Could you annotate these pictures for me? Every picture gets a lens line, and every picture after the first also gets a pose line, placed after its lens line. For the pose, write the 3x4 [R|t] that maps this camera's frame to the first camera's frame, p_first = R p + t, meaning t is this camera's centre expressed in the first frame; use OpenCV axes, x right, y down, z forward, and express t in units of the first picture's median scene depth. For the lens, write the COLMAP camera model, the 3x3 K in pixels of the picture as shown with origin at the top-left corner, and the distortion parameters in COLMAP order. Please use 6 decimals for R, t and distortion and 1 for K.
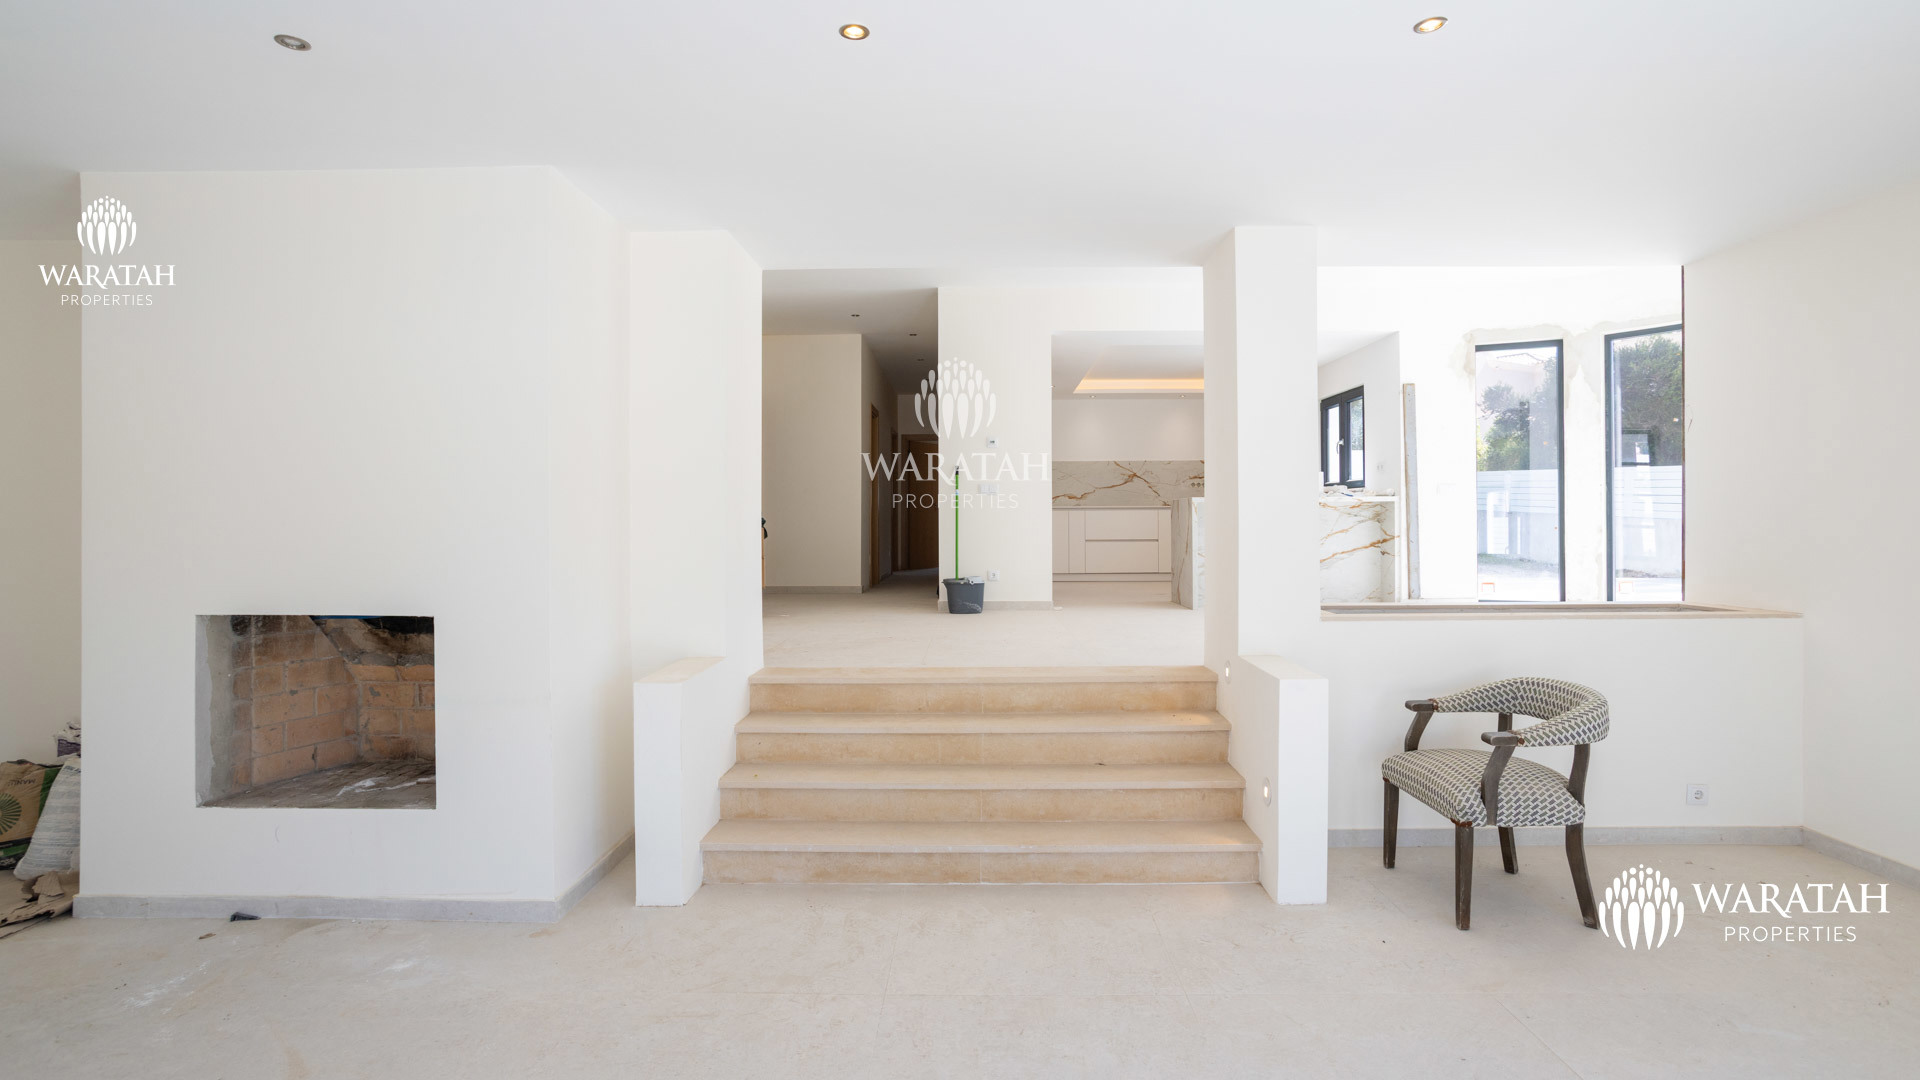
lens RADIAL K [[914.2, 0, 956.7], [0, 914.2, 503.4], [0, 0, 1]] dist [-0.049512, 0.023111]
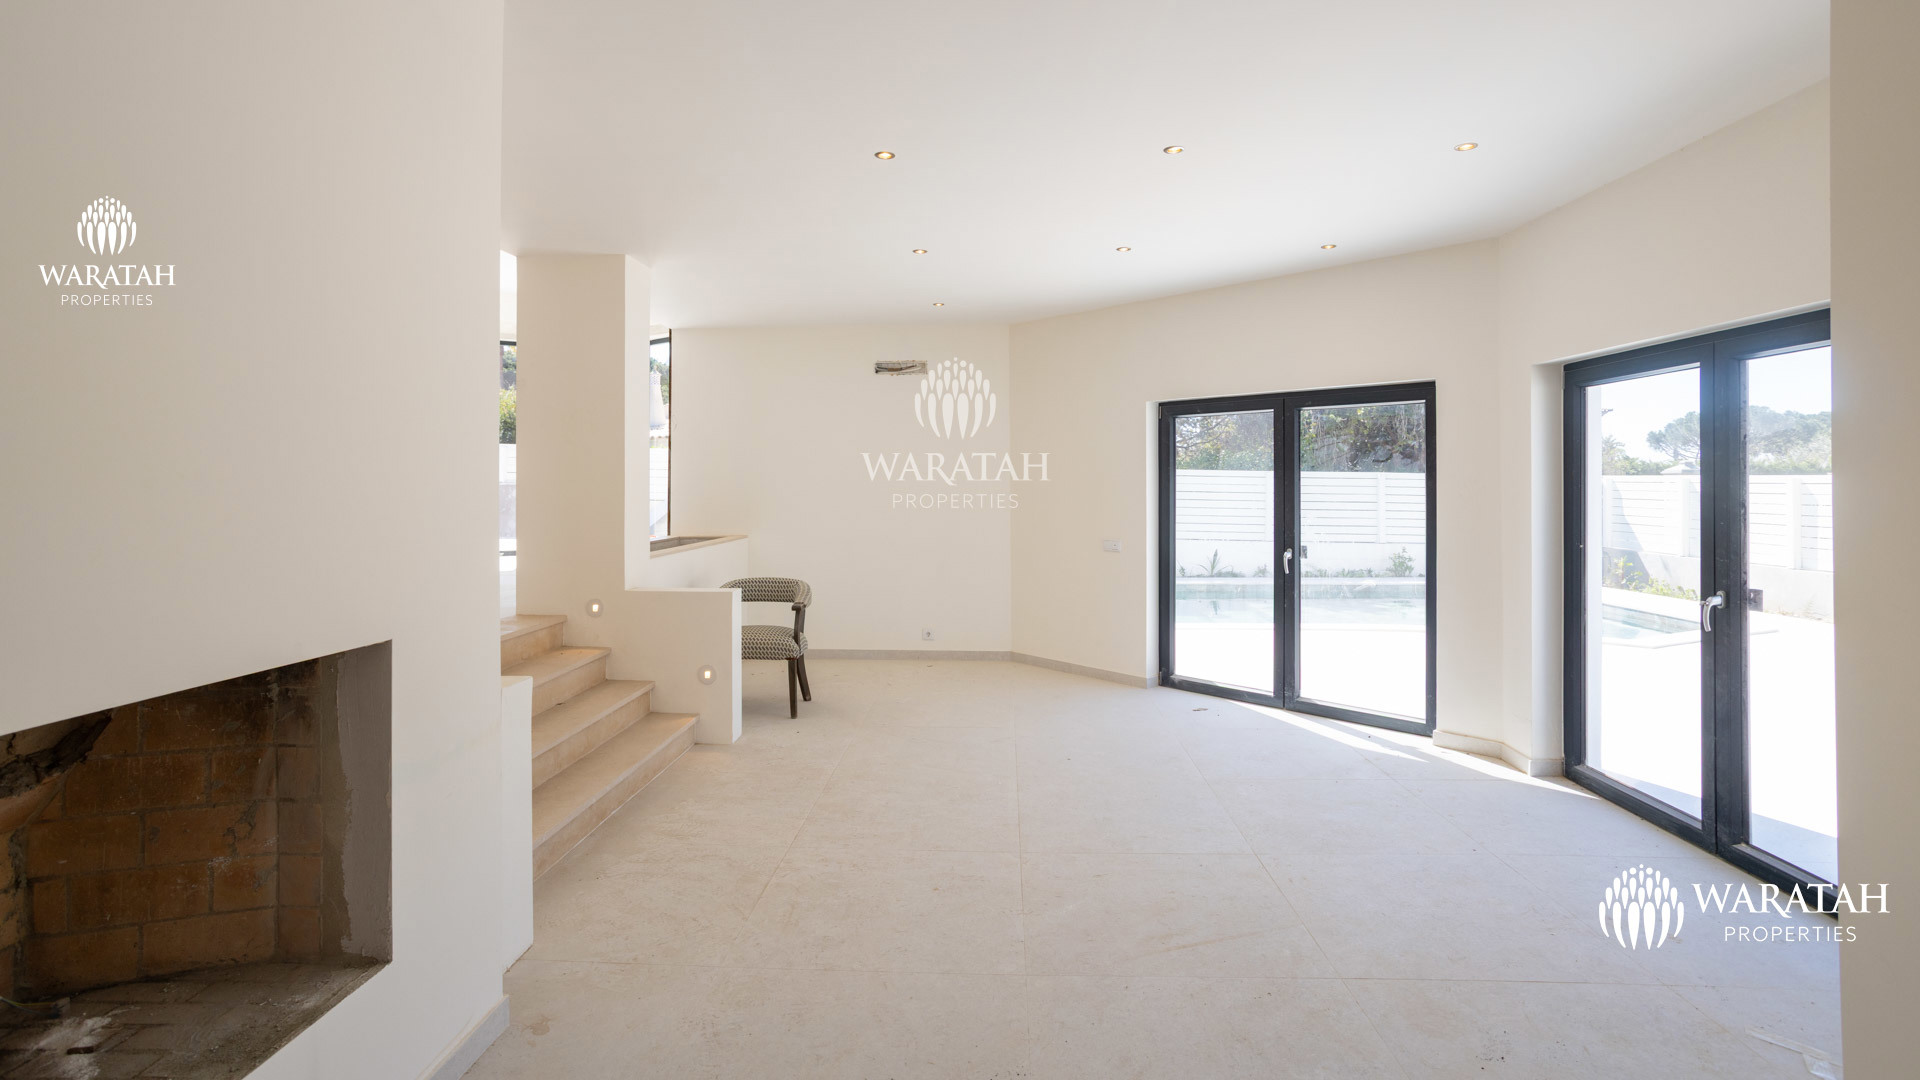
lens RADIAL K [[914.2, 0, 956.7], [0, 914.2, 503.4], [0, 0, 1]] dist [-0.049512, 0.023111]
pose [[0.031094, -0.016027, 0.999388, -1.123523], [-0.027748, 0.999472, 0.016892, 0.006826], [-0.999131, -0.028257, 0.030633, 0.583272]]
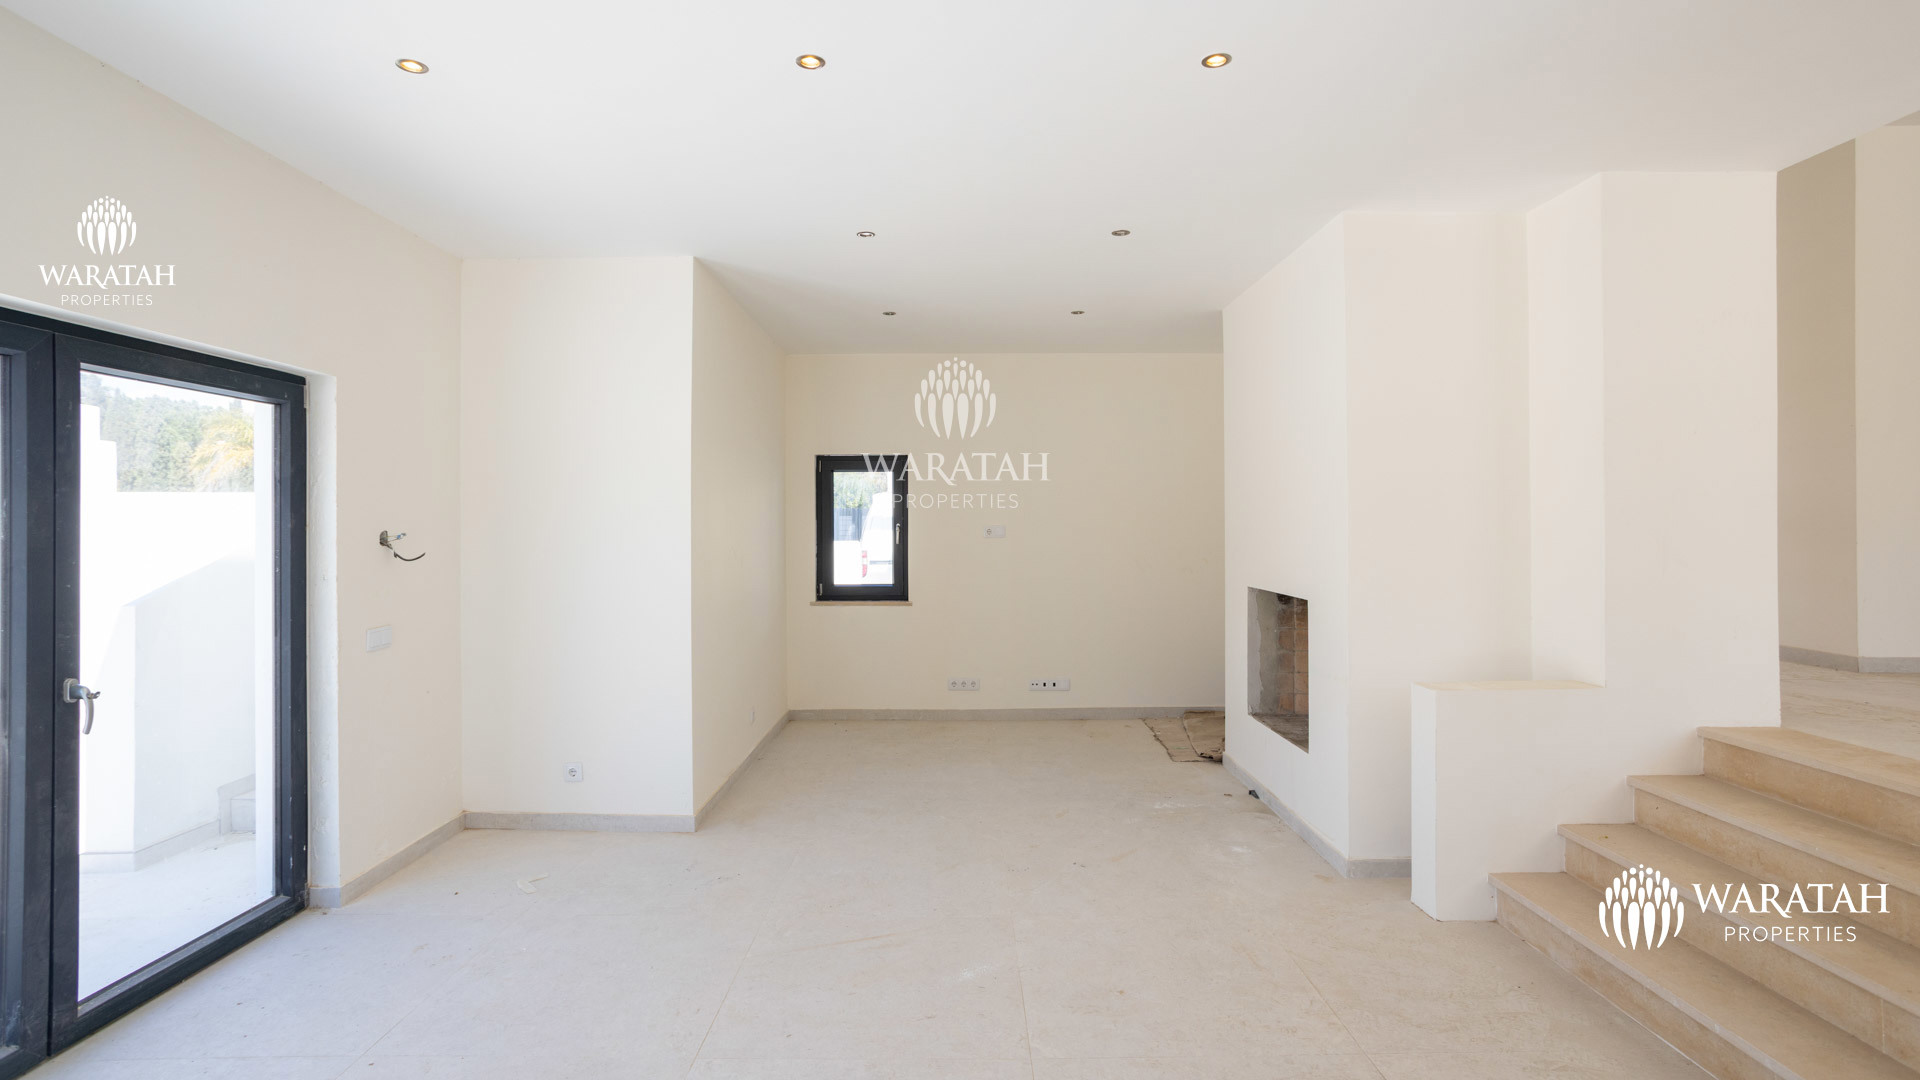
lens RADIAL K [[914.2, 0, 956.7], [0, 914.2, 503.4], [0, 0, 1]] dist [-0.049512, 0.023111]
pose [[0.023769, -0.015279, -0.999601, 0.660023], [0.031085, 0.999411, -0.014537, -0.008834], [0.999234, -0.030727, 0.024230, 0.466519]]
